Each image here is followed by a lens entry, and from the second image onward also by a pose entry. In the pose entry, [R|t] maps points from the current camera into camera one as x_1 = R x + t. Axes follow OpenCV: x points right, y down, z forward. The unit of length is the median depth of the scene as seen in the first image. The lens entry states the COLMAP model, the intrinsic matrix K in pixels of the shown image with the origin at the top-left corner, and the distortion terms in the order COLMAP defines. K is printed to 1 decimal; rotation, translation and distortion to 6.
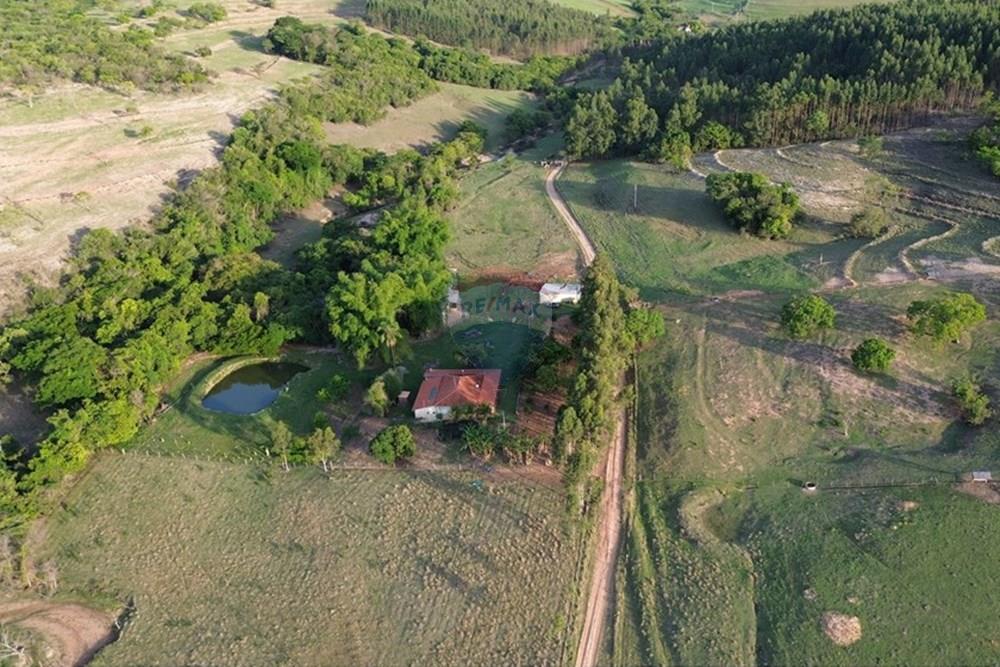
lens RADIAL K [[851.7, 0, 588.6], [0, 851.7, 336.7], [0, 0, 1]] dist [0.076477, -0.069873]
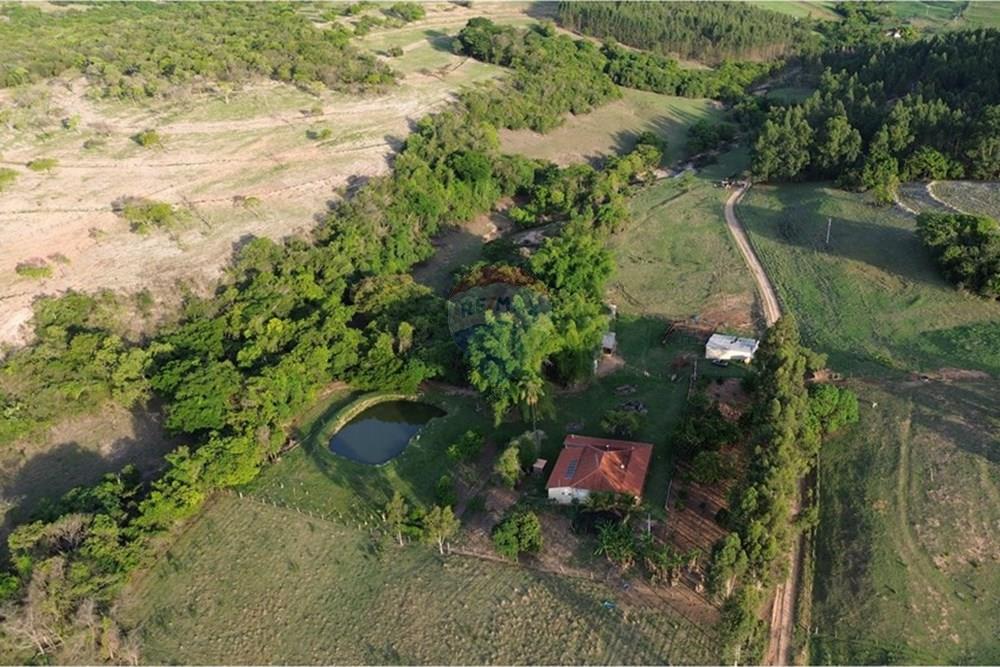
lens RADIAL K [[836.0, 0, 585.7], [0, 836.0, 340.9], [0, 0, 1]] dist [0.103235, -0.162128]
pose [[0.976887, 0.094280, -0.191842, -0.013553], [-0.092039, 0.995543, 0.020579, -0.057936], [0.192927, -0.002446, 0.981210, 0.126848]]
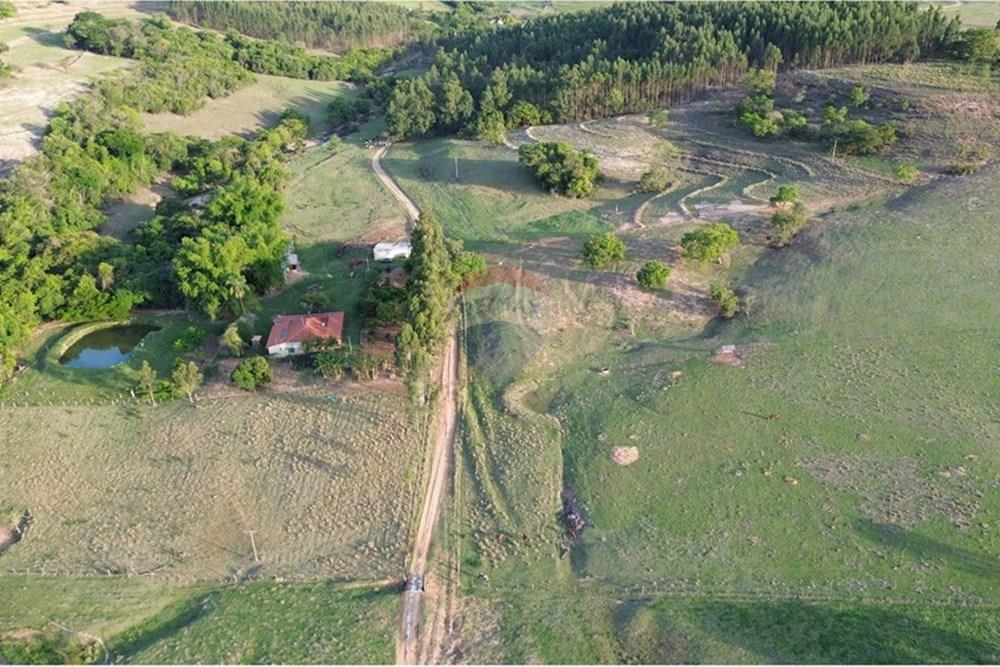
lens RADIAL K [[851.7, 0, 588.6], [0, 851.7, 336.7], [0, 0, 1]] dist [0.076477, -0.069873]
pose [[0.980516, -0.080935, 0.178992, 0.007812], [0.080336, 0.996711, 0.010604, 0.065605], [-0.179261, 0.003982, 0.983793, -0.143098]]
